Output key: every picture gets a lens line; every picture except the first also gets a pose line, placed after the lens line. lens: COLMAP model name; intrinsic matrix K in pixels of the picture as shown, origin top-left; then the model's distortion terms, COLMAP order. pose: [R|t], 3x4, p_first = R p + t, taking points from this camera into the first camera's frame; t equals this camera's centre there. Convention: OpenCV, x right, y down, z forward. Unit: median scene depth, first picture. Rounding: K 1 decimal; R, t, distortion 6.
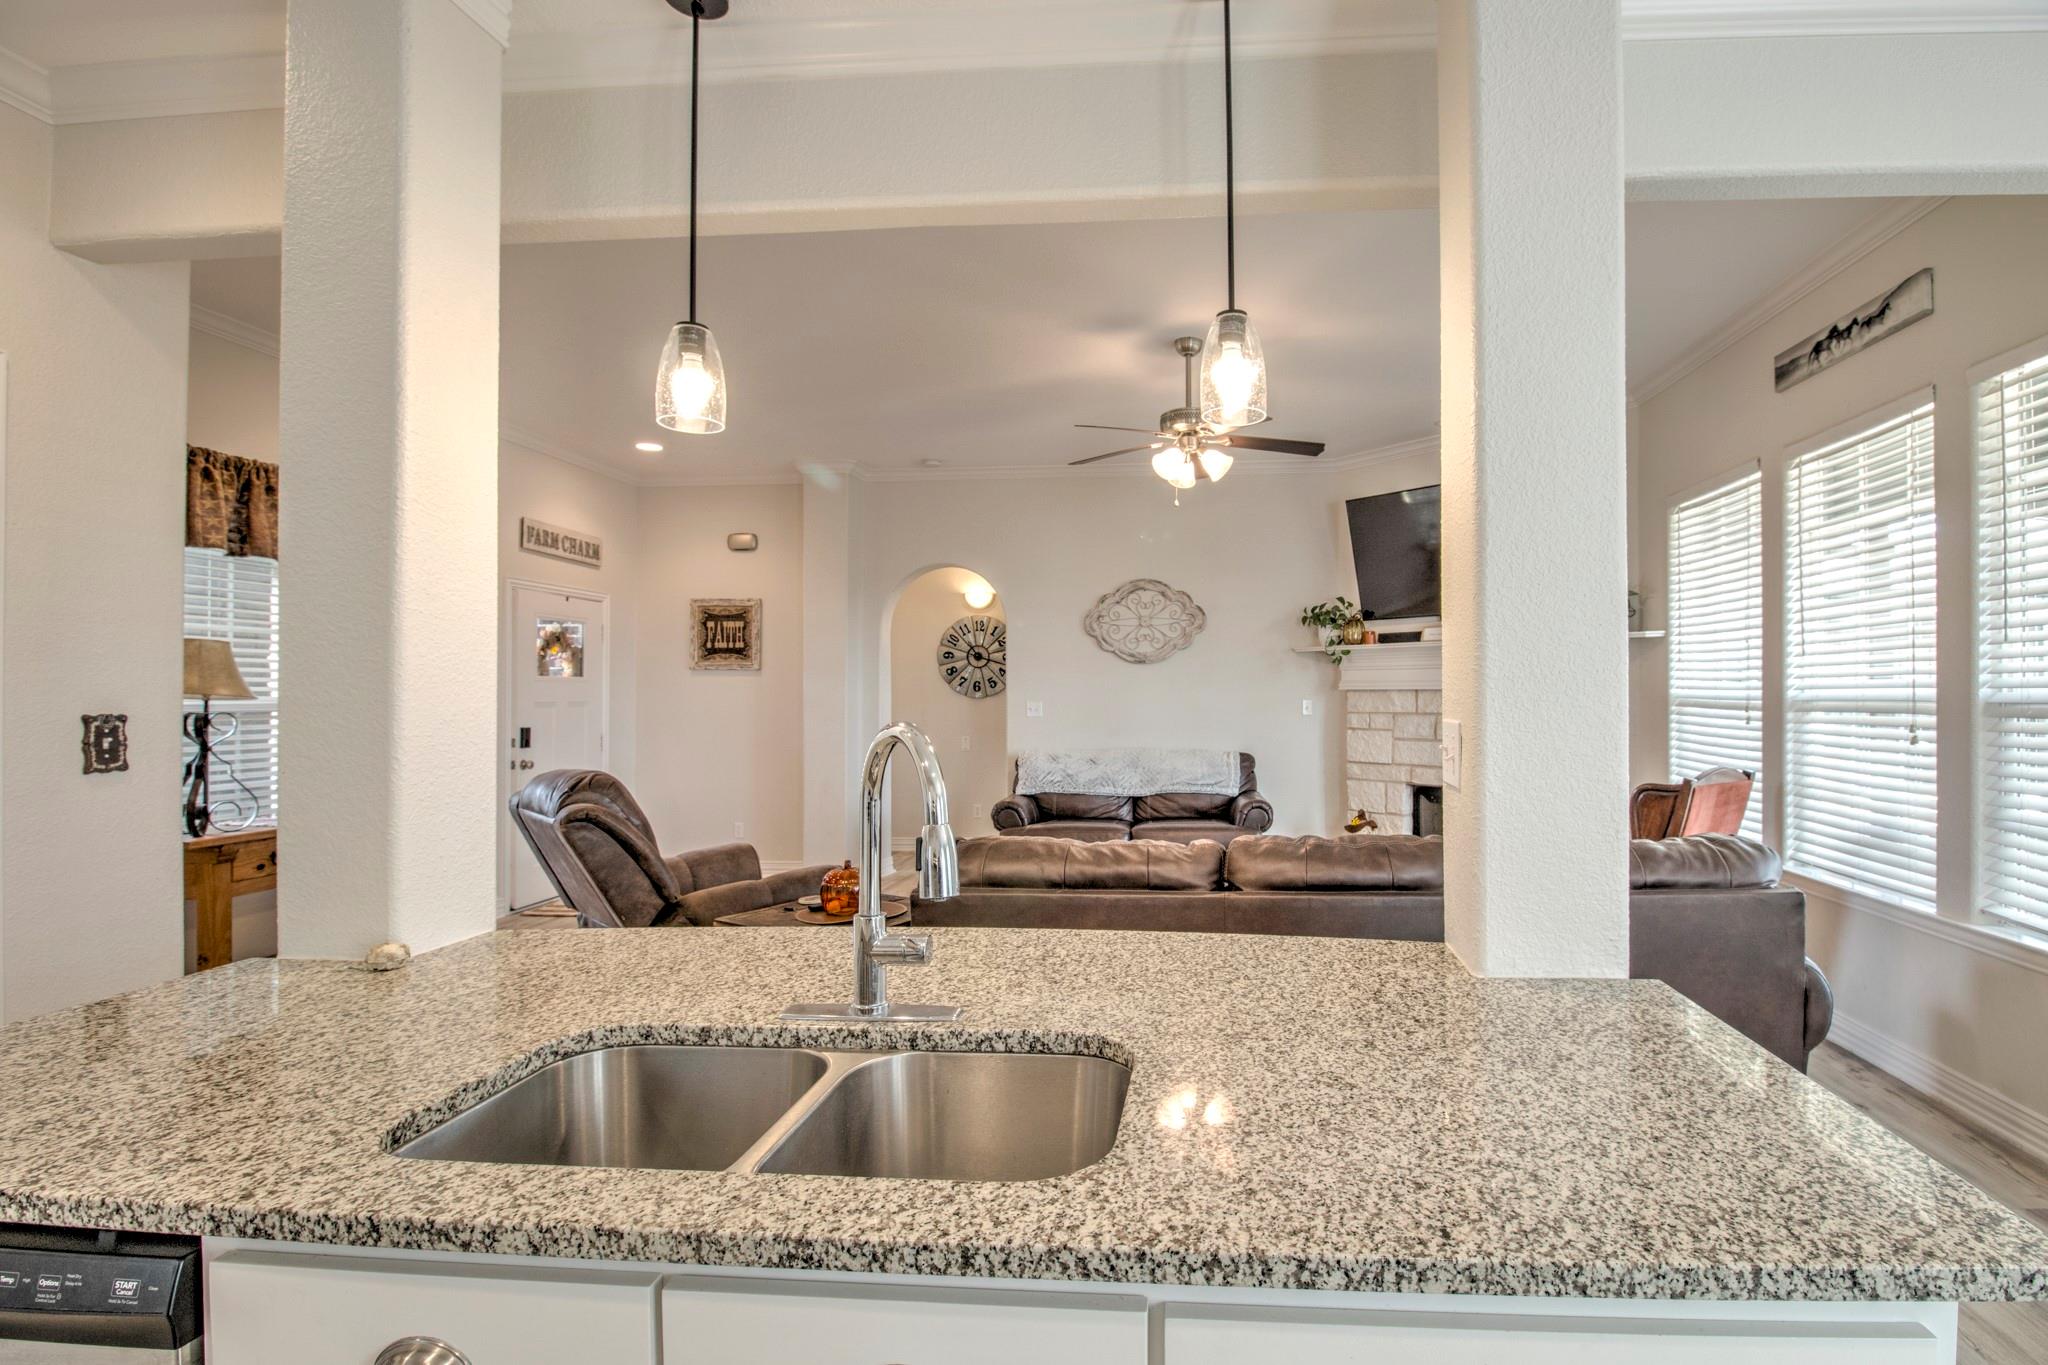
lens RADIAL K [[975.5, 0, 1112.9], [0, 975.5, 679.9], [0, 0, 1]] dist [-0.004244, -0.005356]
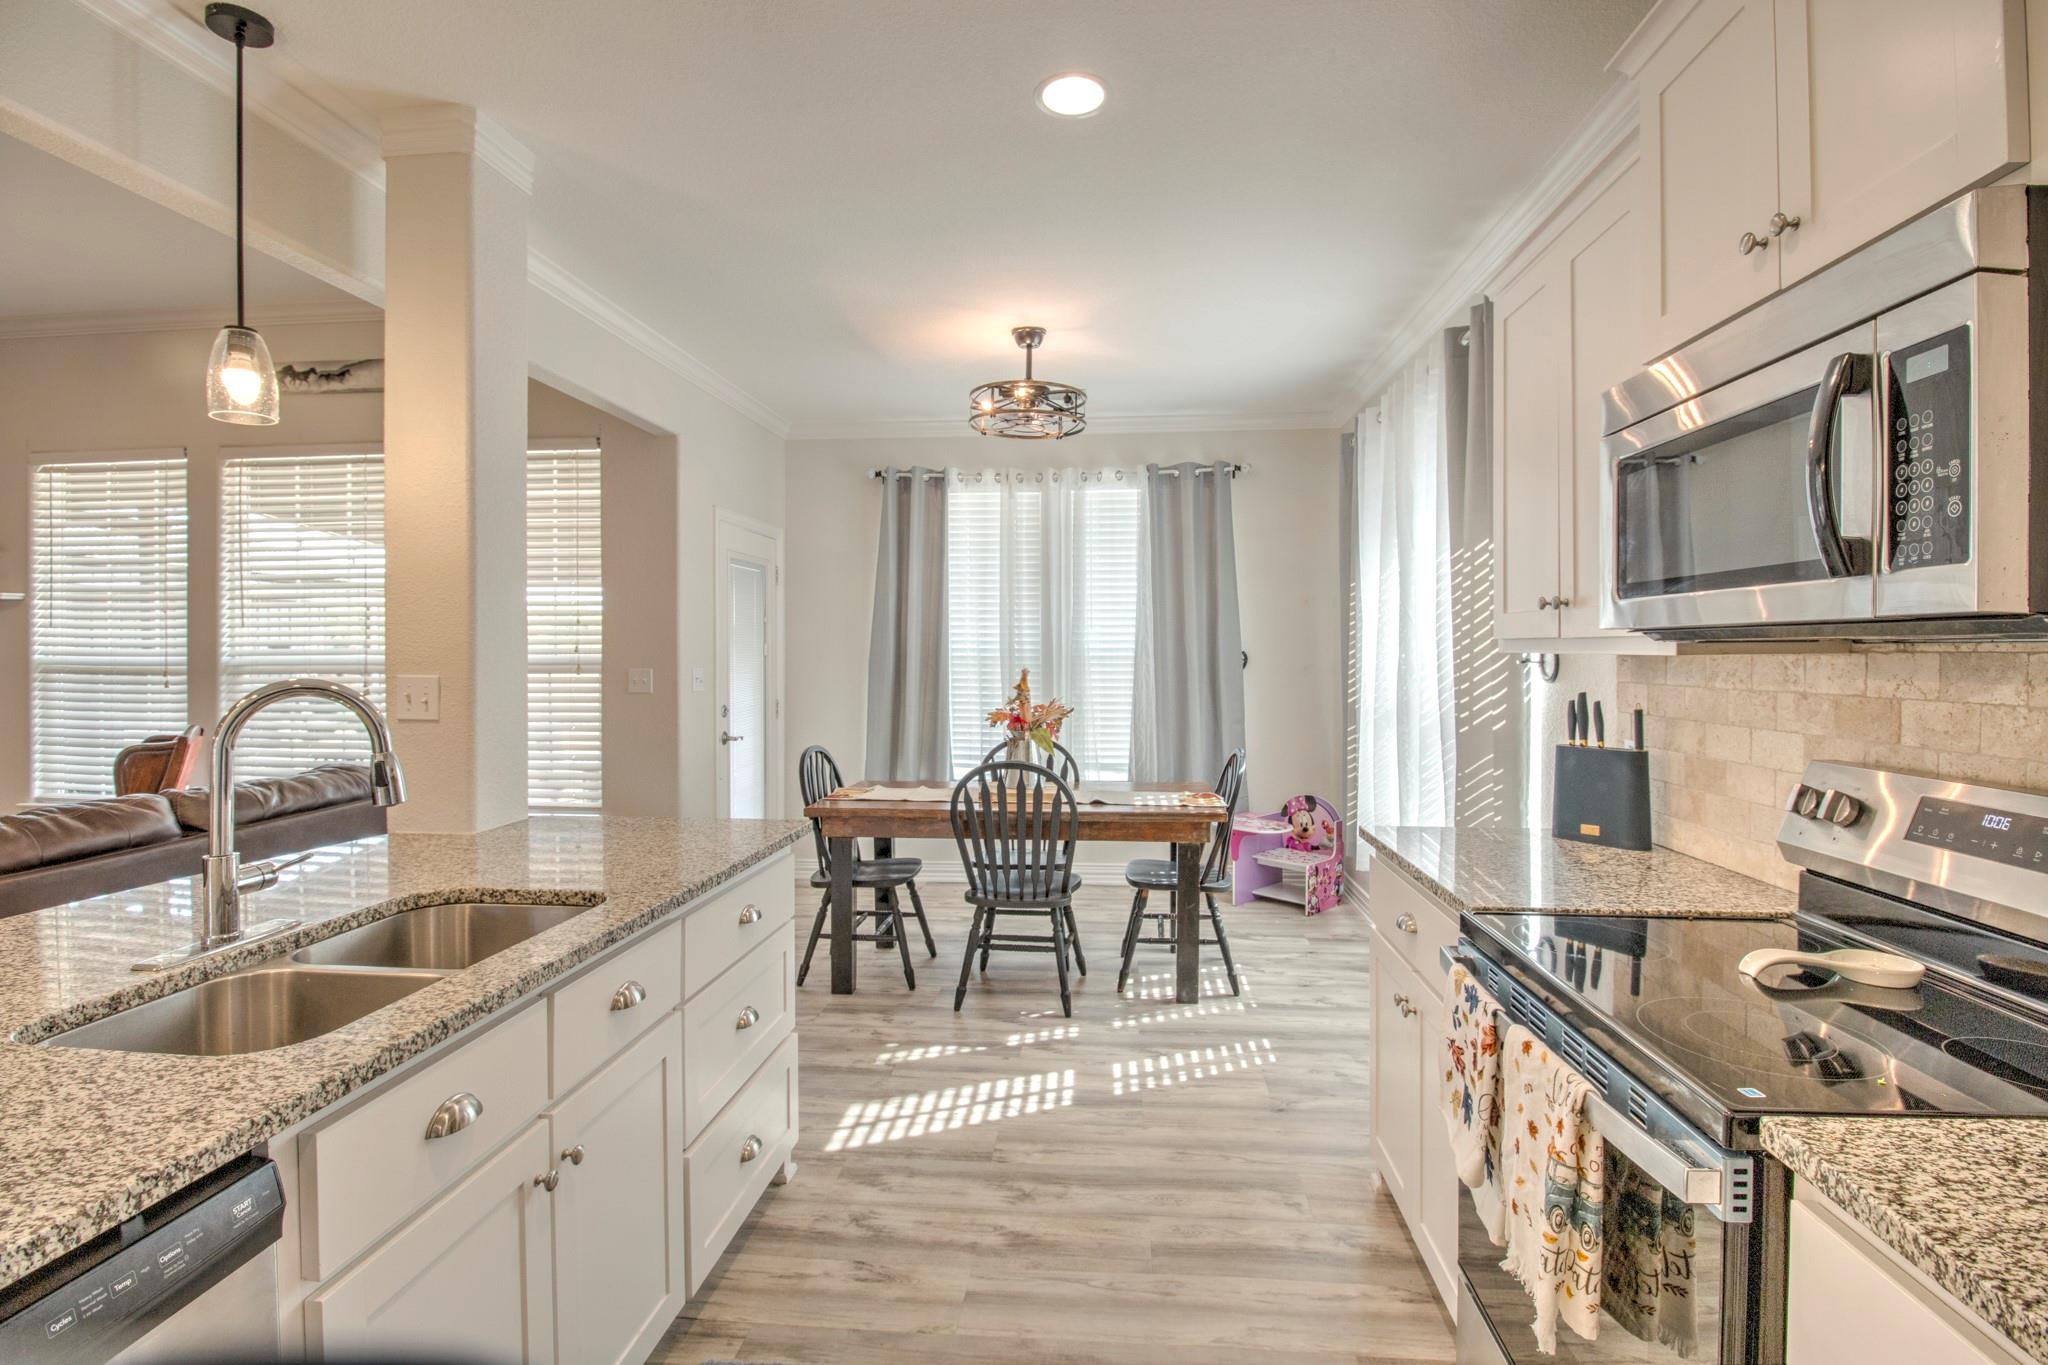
lens RADIAL K [[975.5, 0, 1016.4], [0, 975.5, 677.6], [0, 0, 1]] dist [-0.004244, -0.005356]
pose [[0.023697, -0.015414, 0.999600, -1.309939], [-0.013632, 0.999783, 0.015740, 0.012540], [-0.999626, -0.013999, 0.023481, 0.081878]]
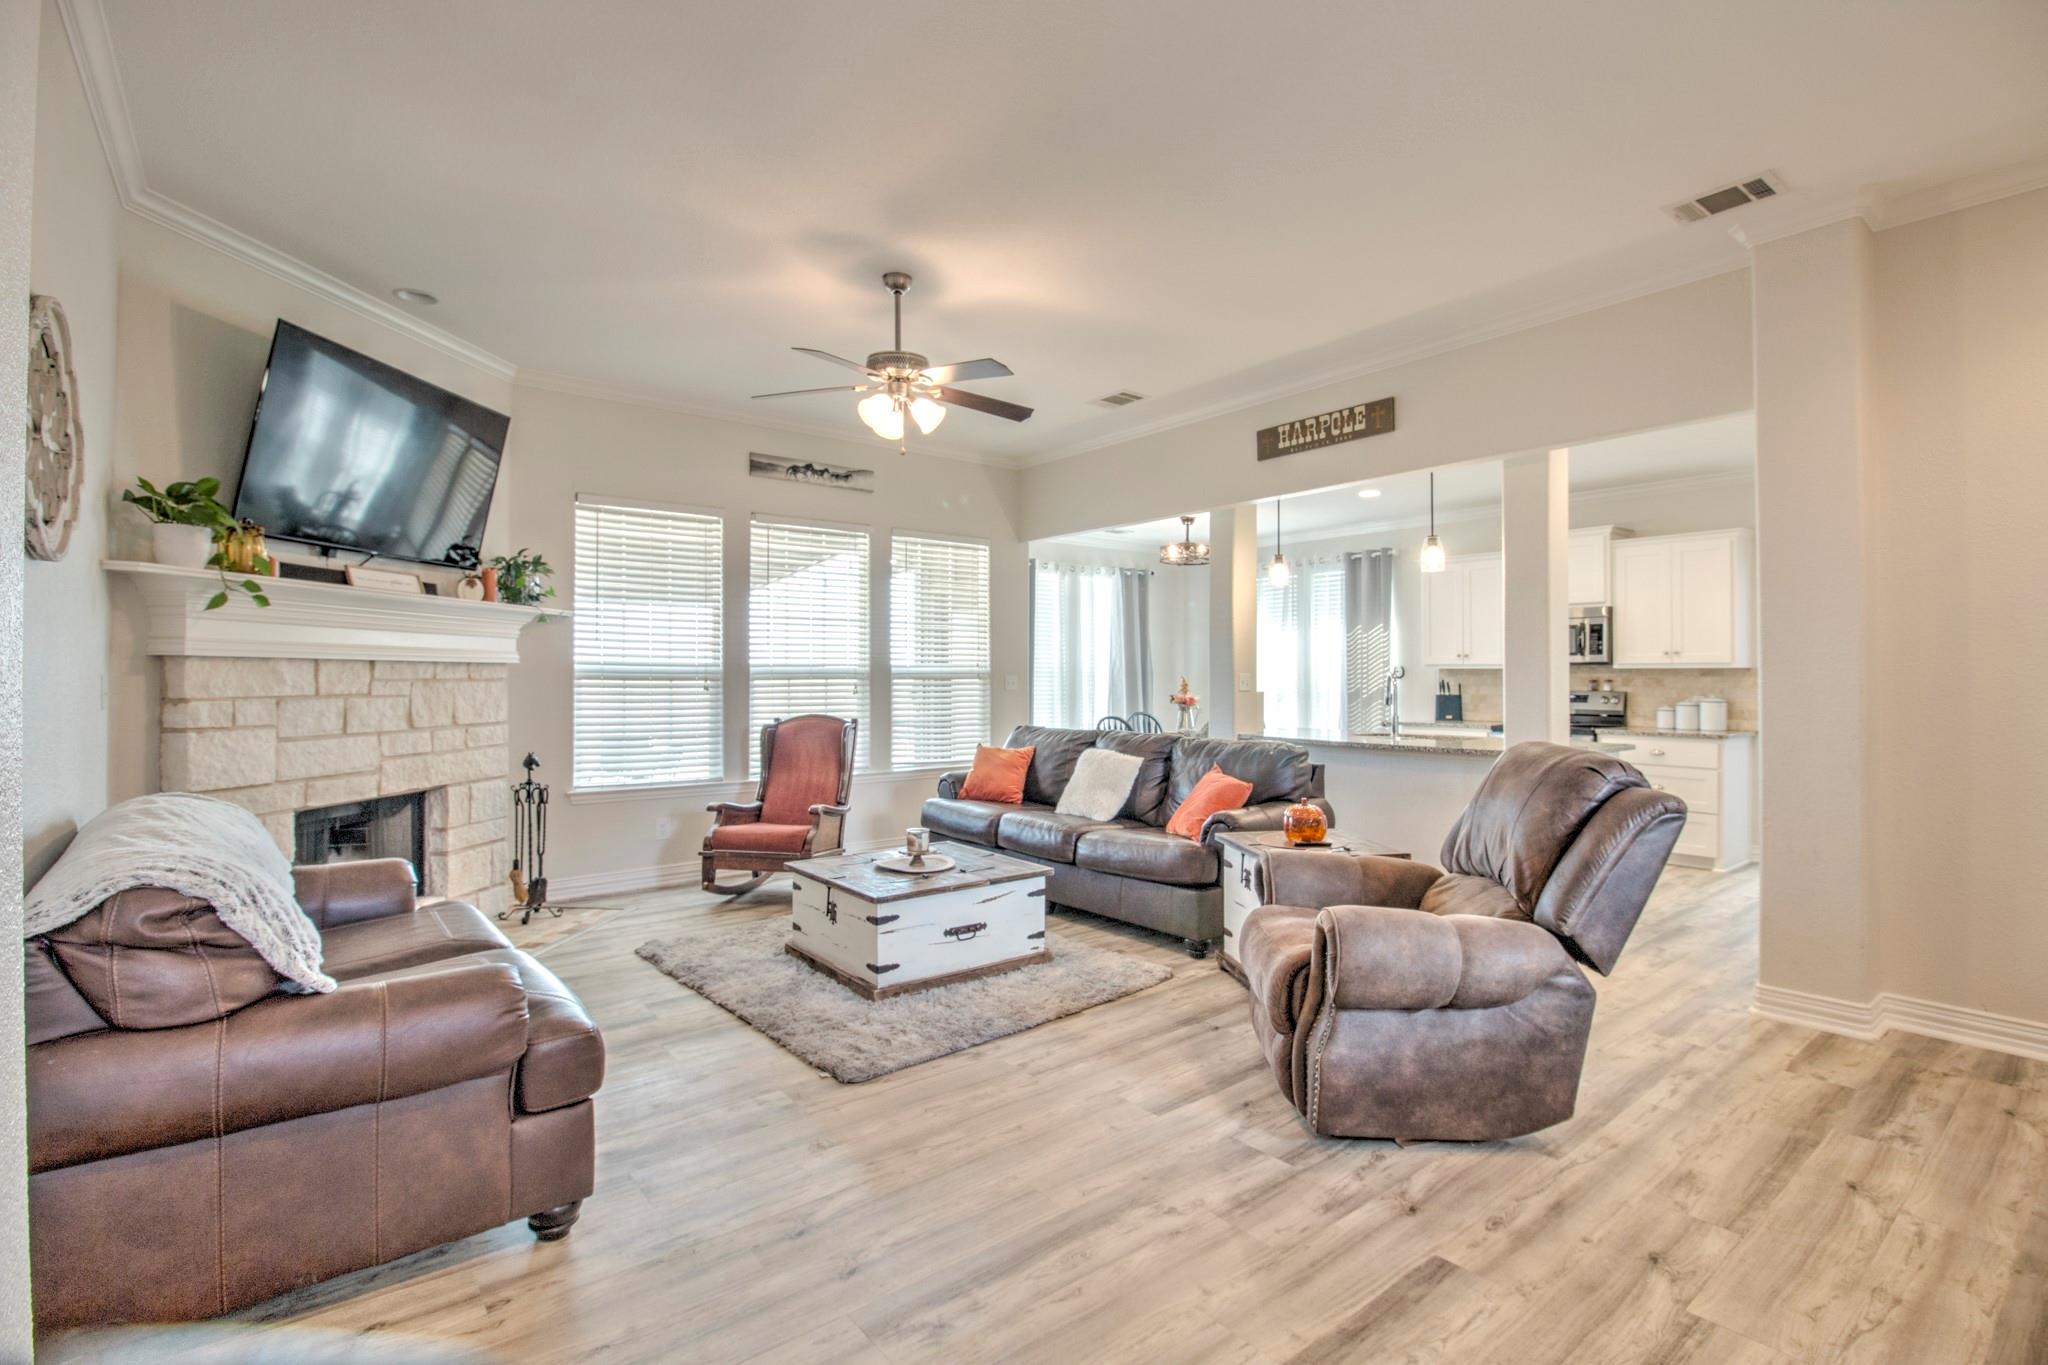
lens RADIAL K [[975.5, 0, 1040.5], [0, 975.5, 675.0], [0, 0, 1]] dist [-0.004244, -0.005356]
pose [[-0.693905, 0.003163, 0.720060, -2.253641], [-0.007976, 0.999895, -0.012078, 0.114296], [-0.720022, -0.014124, -0.693807, 5.171865]]
